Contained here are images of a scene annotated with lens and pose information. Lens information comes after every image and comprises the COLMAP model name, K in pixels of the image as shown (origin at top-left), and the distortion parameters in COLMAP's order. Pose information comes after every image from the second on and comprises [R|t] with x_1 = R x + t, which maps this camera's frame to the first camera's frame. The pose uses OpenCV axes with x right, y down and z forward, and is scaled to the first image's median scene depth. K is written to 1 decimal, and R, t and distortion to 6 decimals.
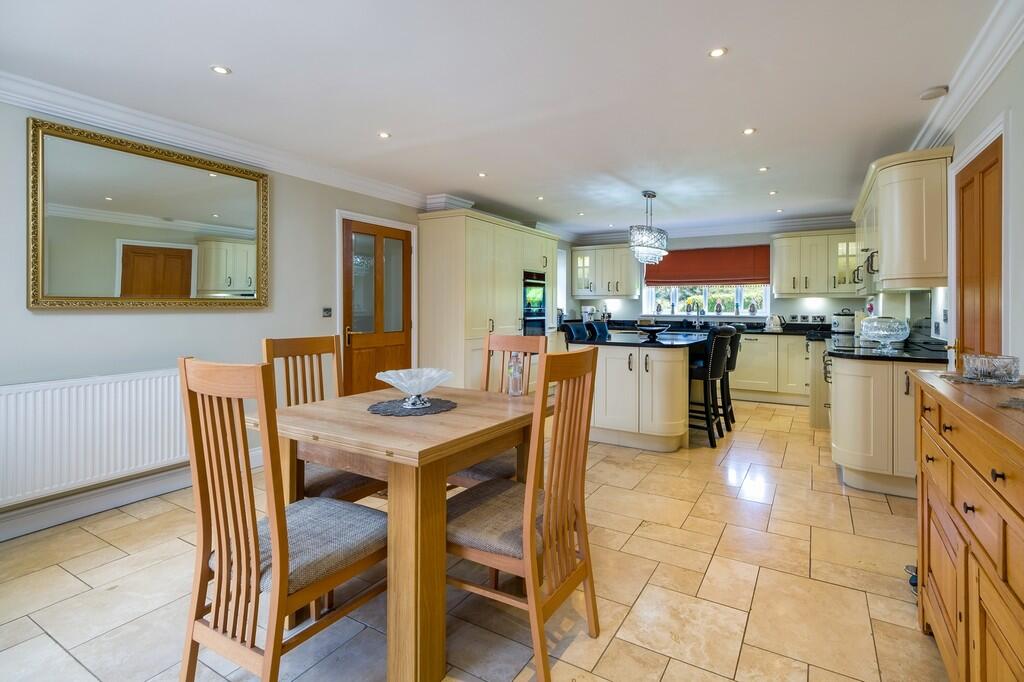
lens RADIAL K [[486.6, 0, 513.2], [0, 486.6, 315.9], [0, 0, 1]] dist [0.035950, -0.000285]
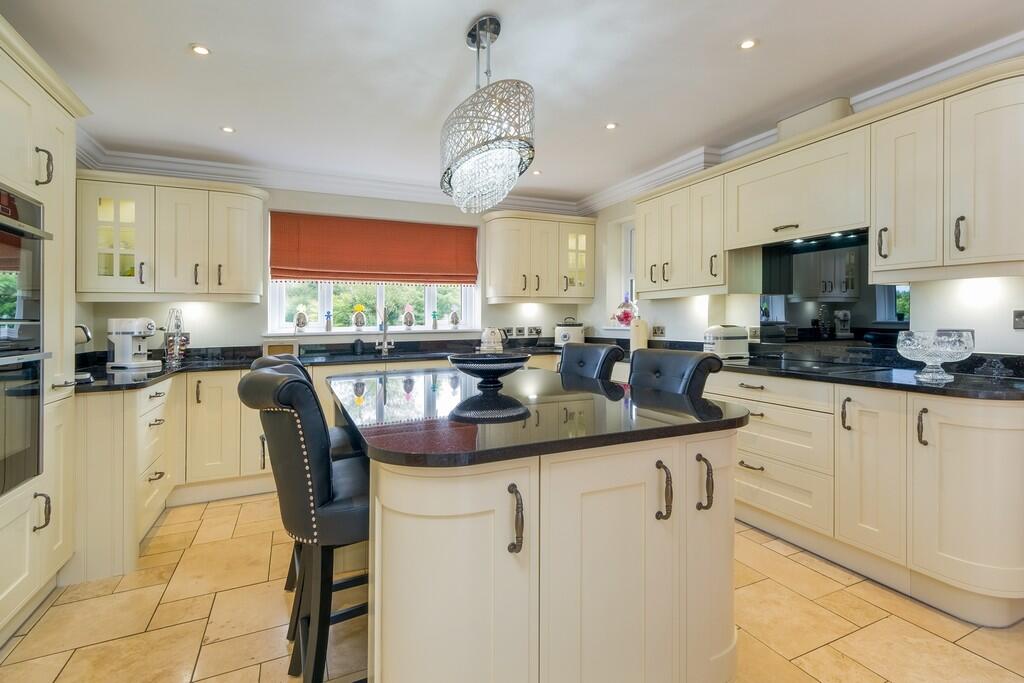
lens RADIAL K [[493.1, 0, 517.2], [0, 493.1, 316.3], [0, 0, 1]] dist [0.034961, -0.000941]
pose [[0.534867, -0.003973, 0.844927, -0.040203], [0.028973, 0.999487, -0.013641, -0.007187], [-0.844439, 0.031776, 0.534708, 0.576669]]
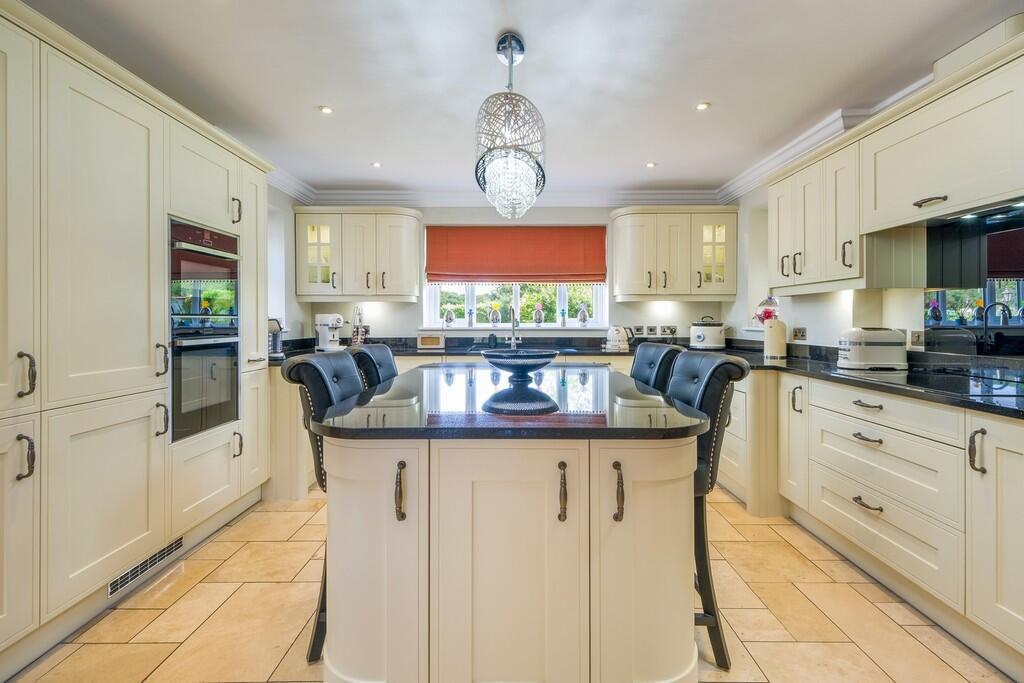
lens RADIAL K [[486.6, 0, 513.2], [0, 486.6, 316.4], [0, 0, 1]] dist [0.035950, -0.000285]
pose [[0.842979, -0.002076, 0.537942, 0.035369], [0.014025, 0.999737, -0.018121, -0.004830], [-0.537763, 0.022820, 0.842787, 0.484591]]
